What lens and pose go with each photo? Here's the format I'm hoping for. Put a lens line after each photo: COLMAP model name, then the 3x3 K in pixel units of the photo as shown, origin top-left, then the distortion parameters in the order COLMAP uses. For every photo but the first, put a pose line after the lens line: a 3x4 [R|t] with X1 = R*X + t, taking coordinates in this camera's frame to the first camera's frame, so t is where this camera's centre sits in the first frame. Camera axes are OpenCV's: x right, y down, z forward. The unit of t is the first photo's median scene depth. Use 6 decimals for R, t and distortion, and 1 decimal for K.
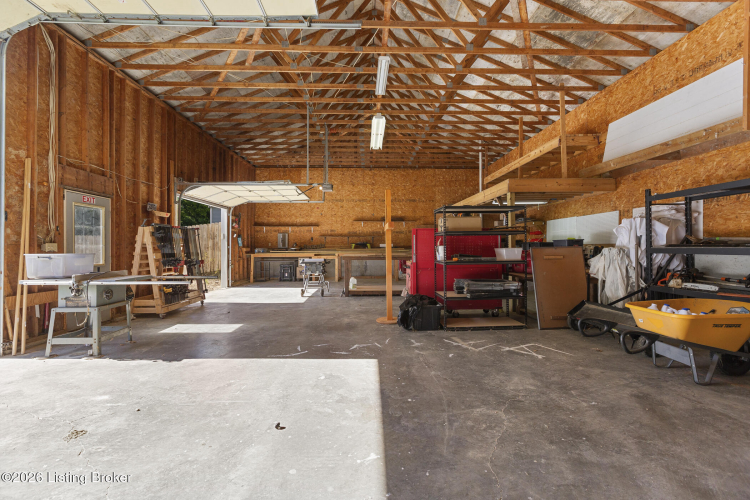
lens RADIAL K [[337.8, 0, 373.0], [0, 337.8, 247.4], [0, 0, 1]] dist [0.000909, 0.000039]
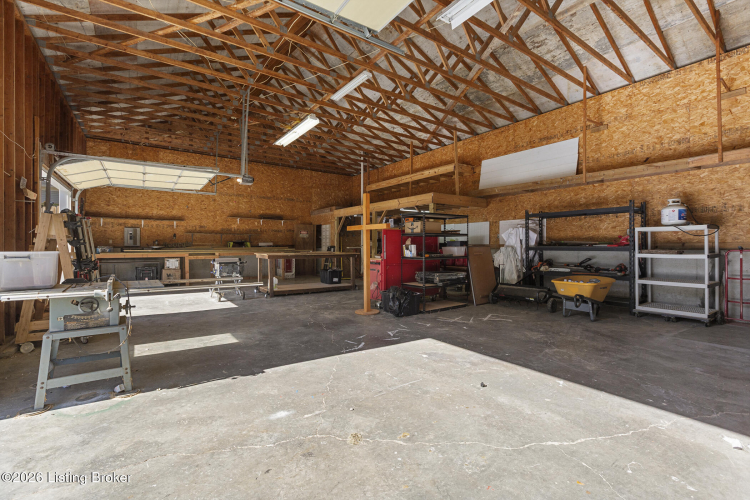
lens RADIAL K [[337.8, 0, 374.5], [0, 337.8, 249.0], [0, 0, 1]] dist [0.000909, 0.000039]
pose [[0.832494, 0.001720, 0.554032, -0.636269], [-0.004711, 0.999981, 0.003975, 0.006960], [-0.554015, -0.005920, 0.832486, 0.081876]]
